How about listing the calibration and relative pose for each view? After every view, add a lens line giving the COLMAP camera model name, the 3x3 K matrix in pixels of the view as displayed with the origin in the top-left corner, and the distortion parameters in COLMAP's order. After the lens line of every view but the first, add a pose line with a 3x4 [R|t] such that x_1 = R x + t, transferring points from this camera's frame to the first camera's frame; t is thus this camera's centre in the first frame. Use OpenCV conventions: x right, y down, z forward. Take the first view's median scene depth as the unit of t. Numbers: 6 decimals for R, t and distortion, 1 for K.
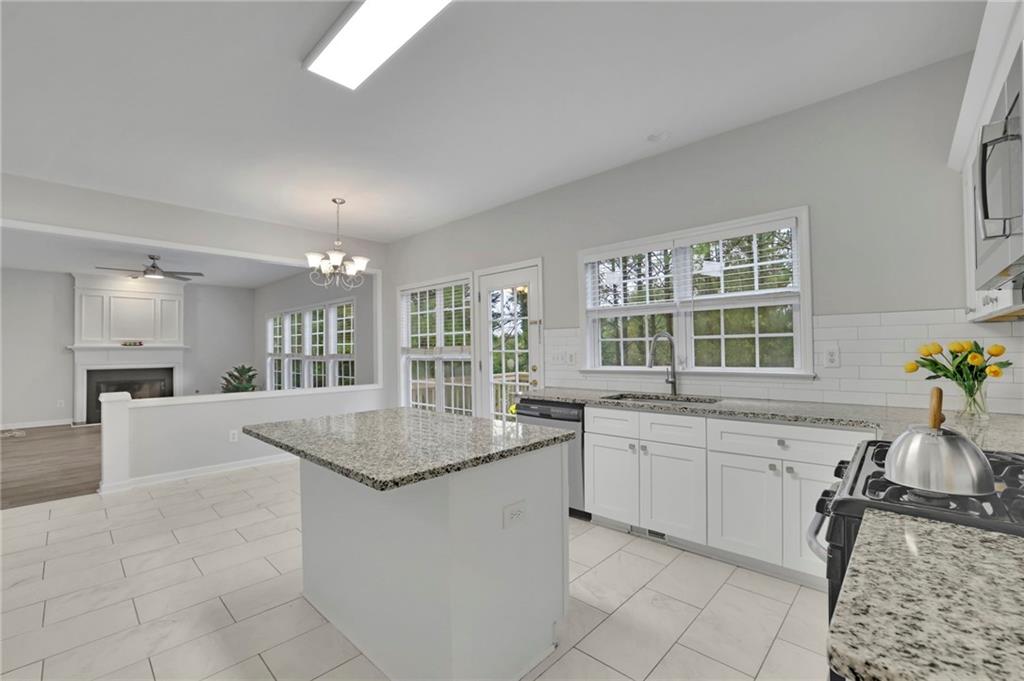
lens RADIAL K [[431.8, 0, 497.6], [0, 431.8, 341.2], [0, 0, 1]] dist [0.001816, 0.000982]
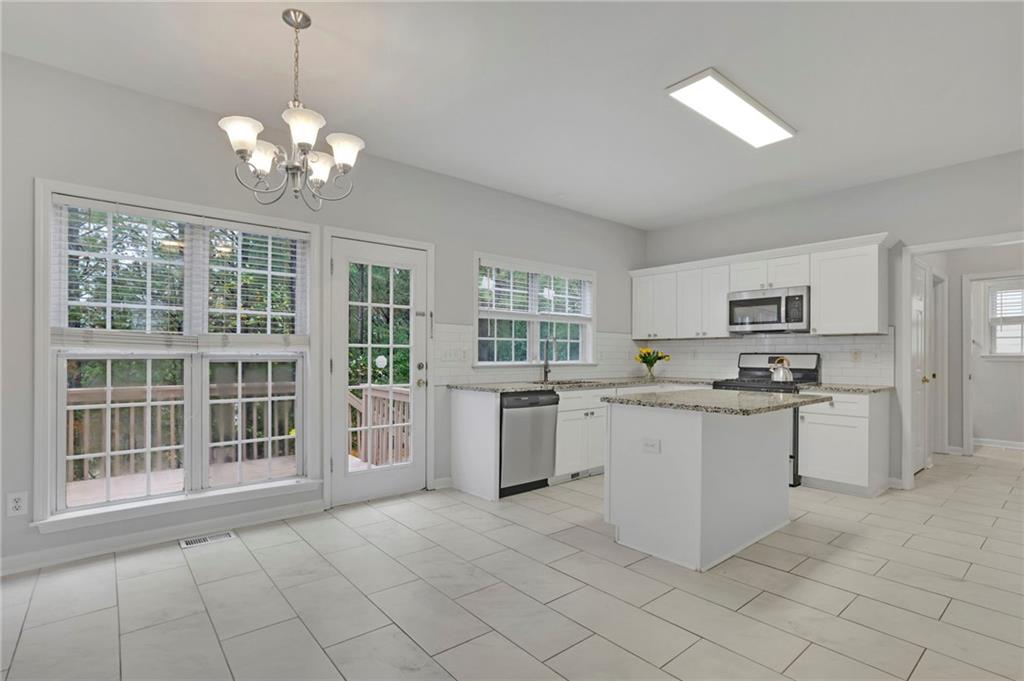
lens RADIAL K [[488.2, 0, 500.9], [0, 488.2, 358.7], [0, 0, 1]] dist [-0.024890, 0.004124]
pose [[0.102320, 0.009141, 0.994709, -0.533297], [-0.023740, 0.999695, -0.006745, 0.030519], [-0.994468, -0.022924, 0.102506, 0.443100]]
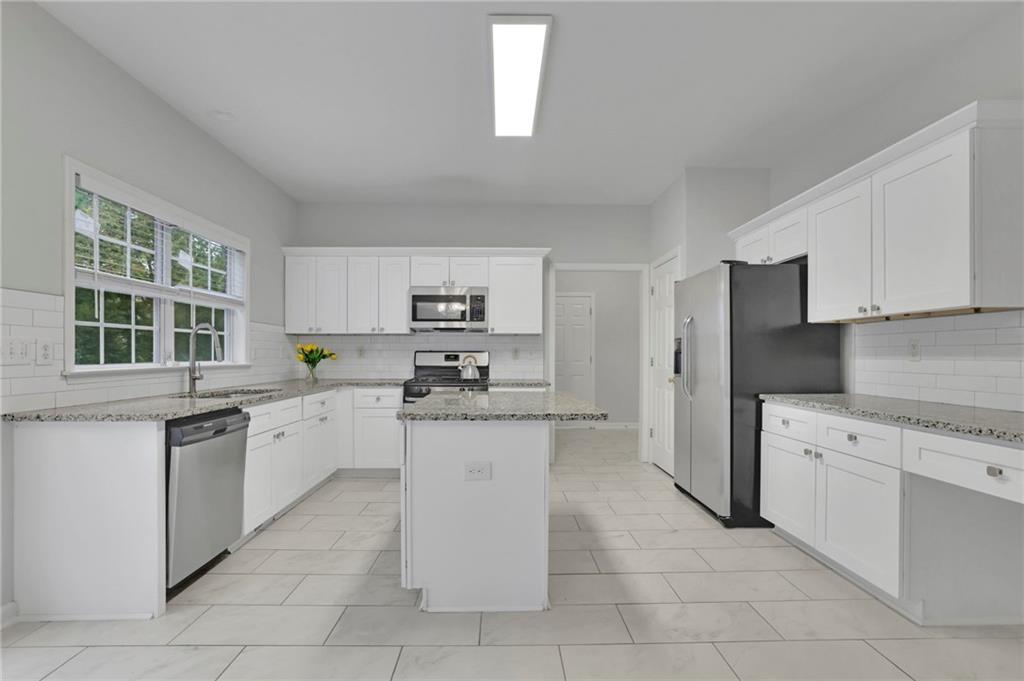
lens RADIAL K [[488.2, 0, 509.7], [0, 488.2, 358.3], [0, 0, 1]] dist [-0.024890, 0.004124]
pose [[-0.719498, 0.007707, 0.694452, -0.350624], [-0.004198, 0.999872, -0.015445, 0.029562], [-0.694482, -0.014028, -0.719374, 0.571106]]
